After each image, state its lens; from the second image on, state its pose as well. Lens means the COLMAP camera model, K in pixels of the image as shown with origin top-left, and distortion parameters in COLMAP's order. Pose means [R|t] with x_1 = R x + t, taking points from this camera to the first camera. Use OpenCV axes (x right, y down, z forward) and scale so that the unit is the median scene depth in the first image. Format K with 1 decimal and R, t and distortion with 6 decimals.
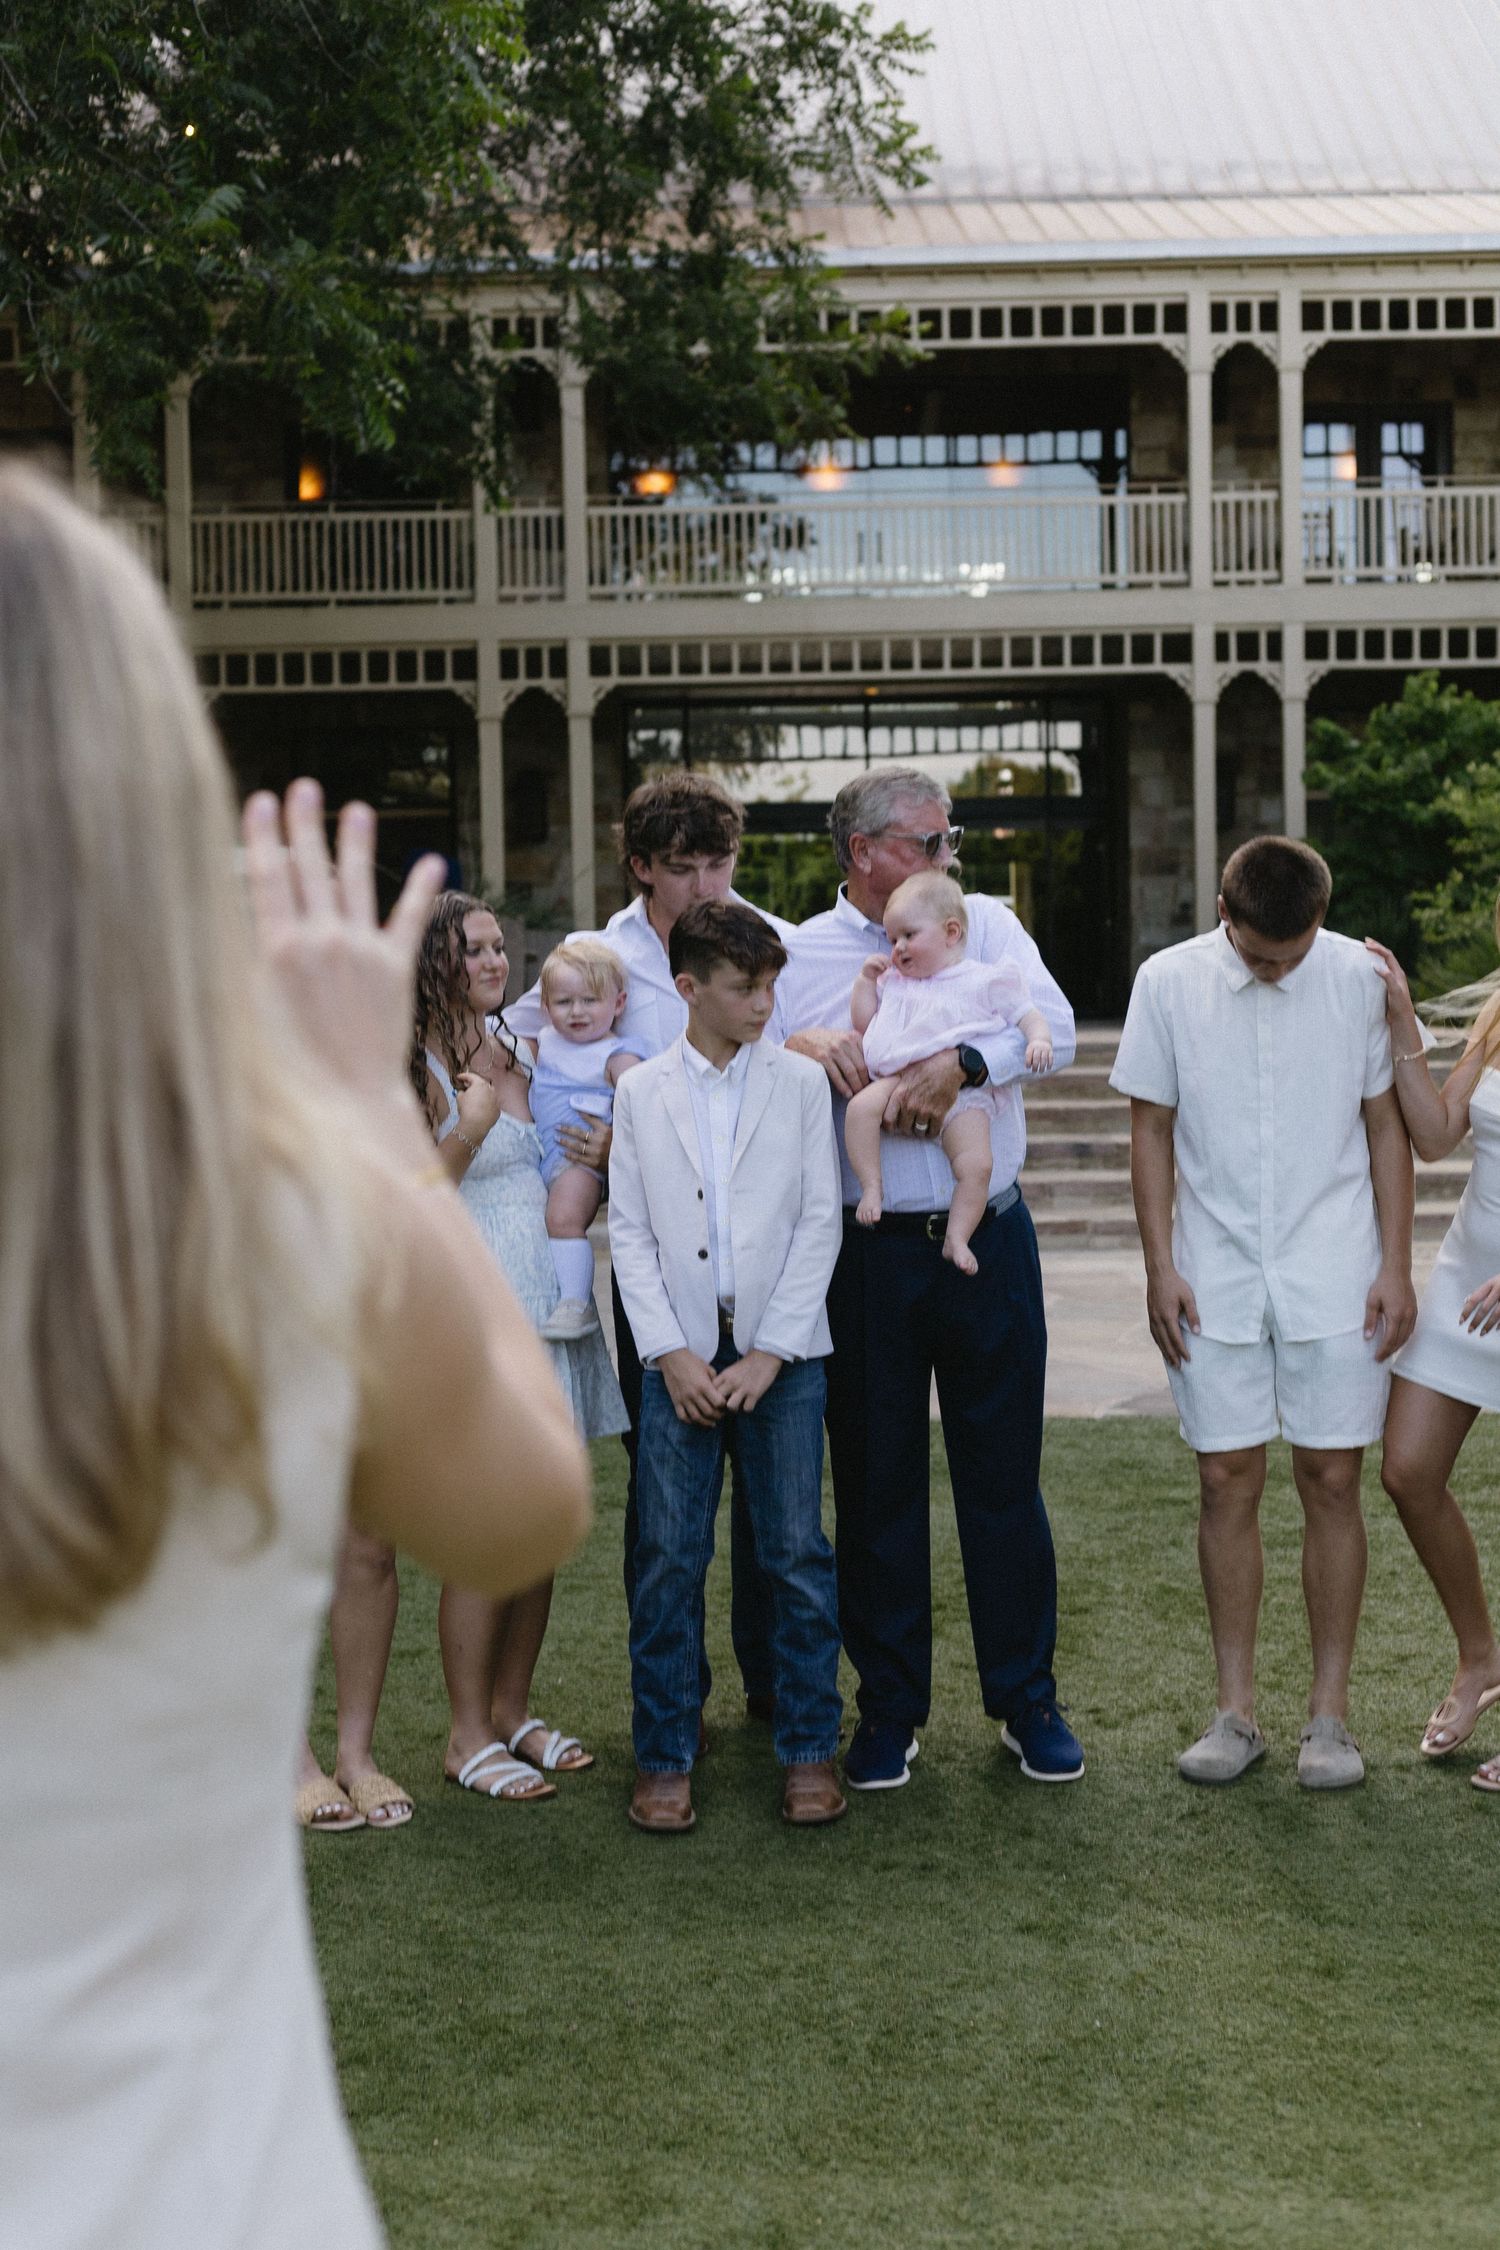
lens RADIAL K [[3366.2, 0, 704.4], [0, 3366.2, 1148.8], [0, 0, 1]] dist [0.021118, 0.000000]
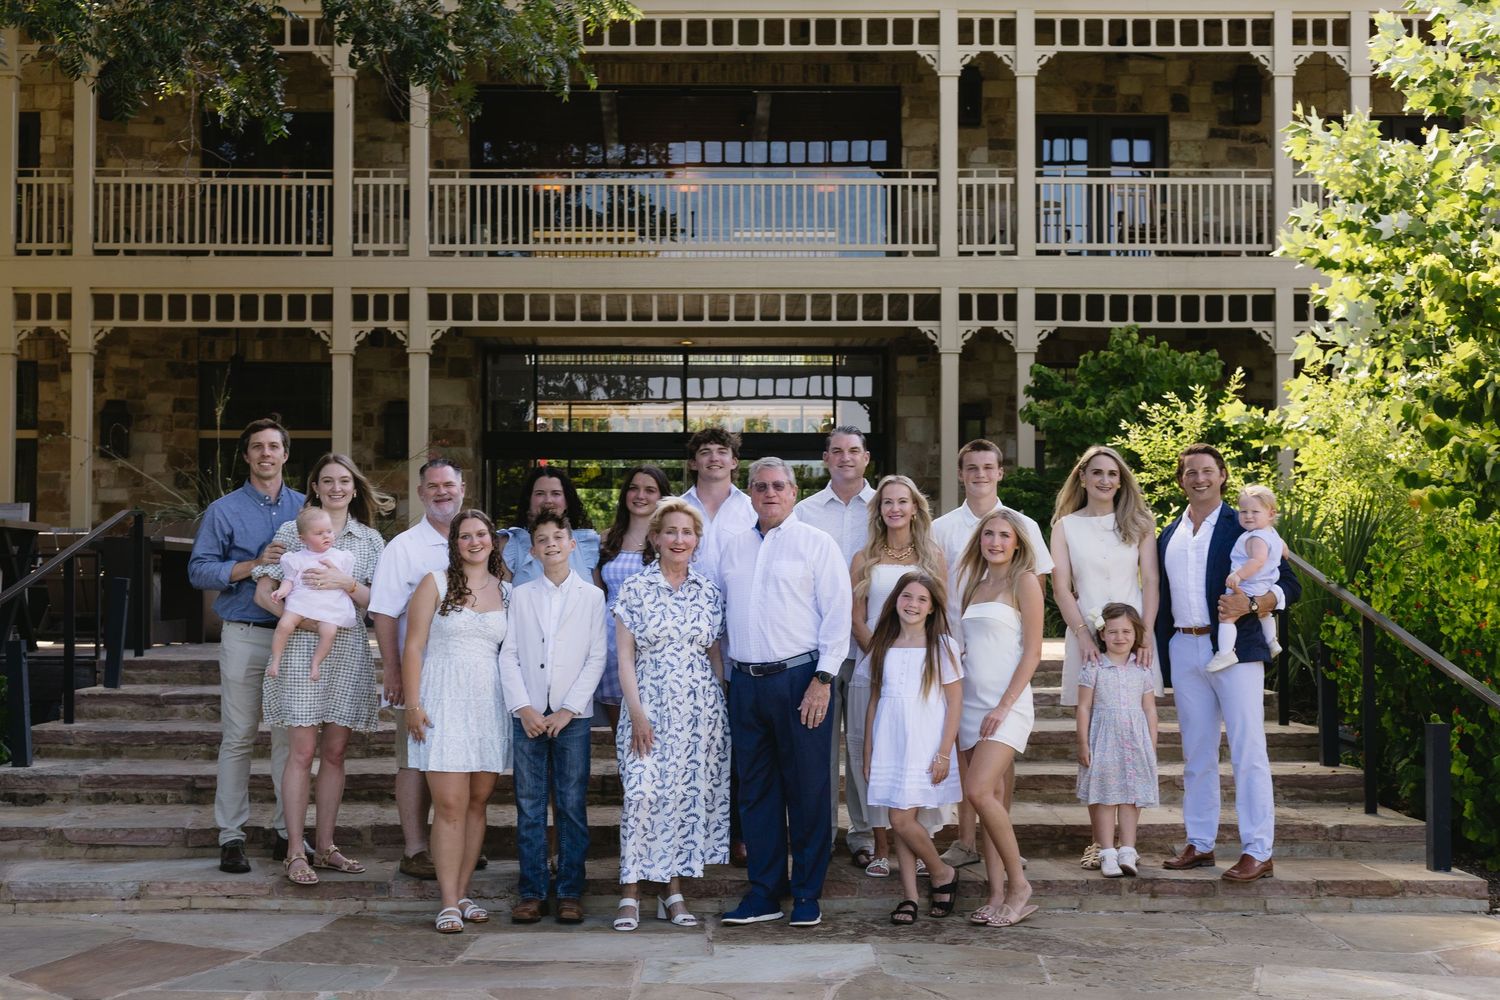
lens RADIAL K [[2244.1, 0, 728.9], [0, 2244.1, 507.1], [0, 0, 1]] dist [0.021118, 0.000000]
pose [[0.999742, 0.022663, -0.001304, 0.073971], [-0.022695, 0.996608, -0.079108, -0.015671], [-0.000493, 0.079117, 0.996865, 0.225718]]
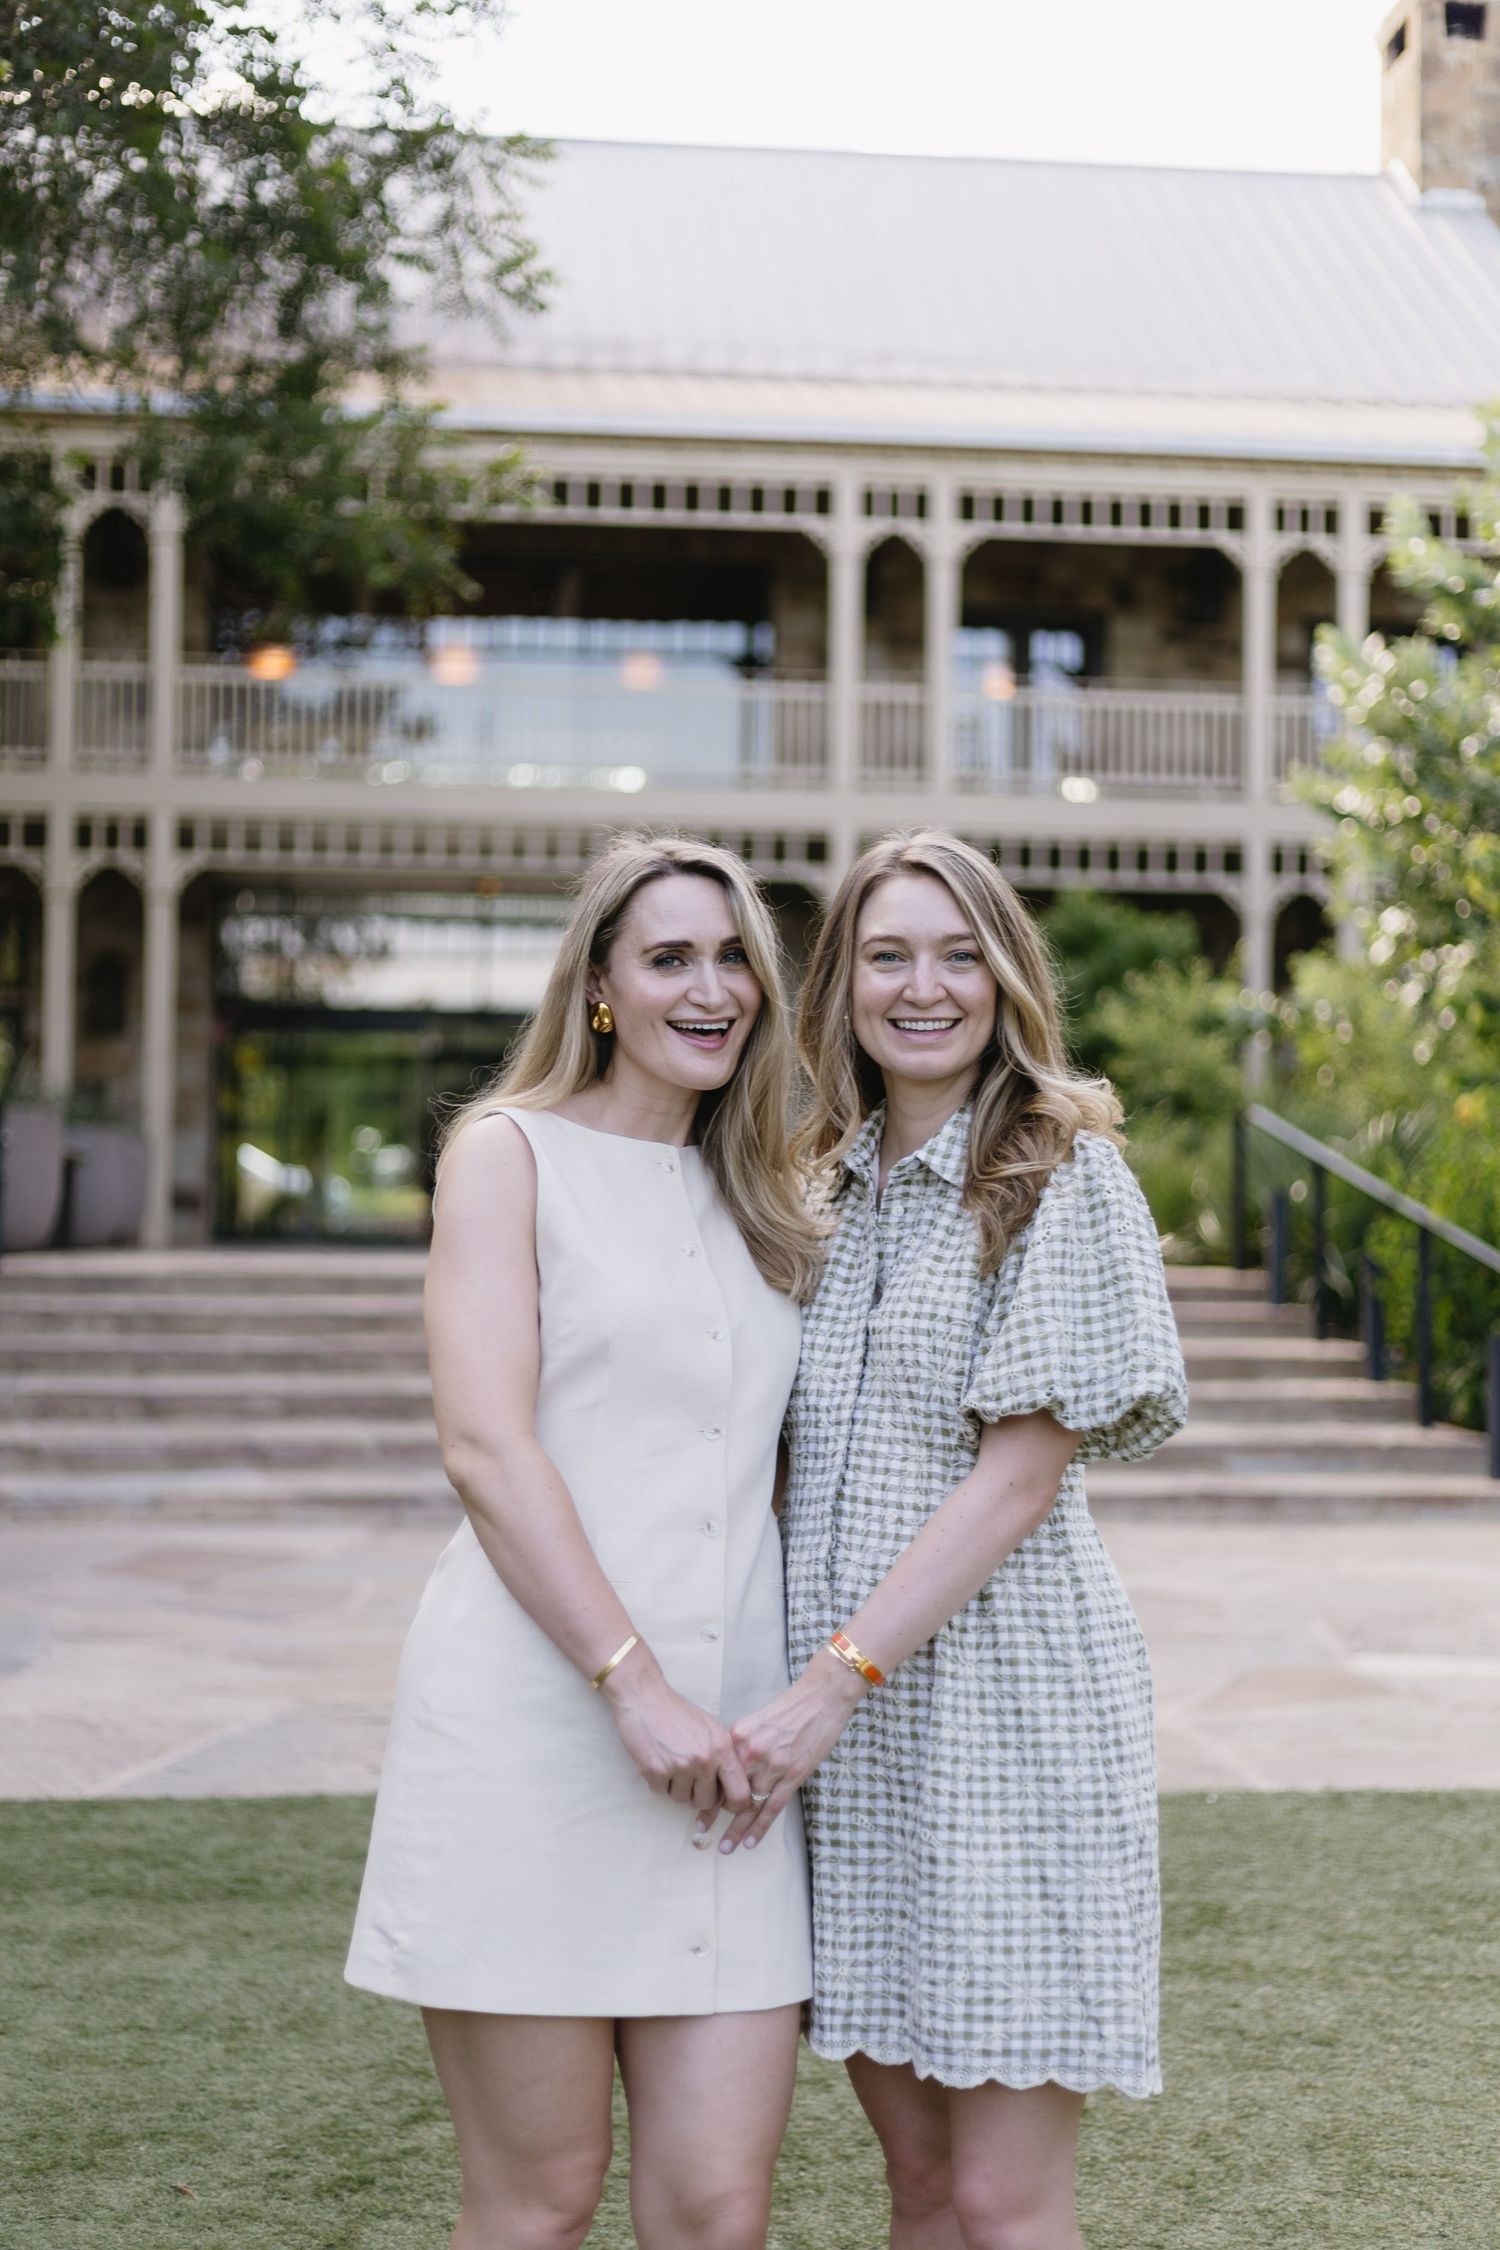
lens RADIAL K [[3366.2, 0, 770.6], [0, 3366.2, 1112.0], [0, 0, 1]] dist [0.021118, 0.000000]
pose [[0.991771, 0.034132, 0.123393, 0.015697], [-0.024466, 0.996572, -0.079026, -0.003242], [-0.125668, 0.075357, 0.989206, 0.089718]]
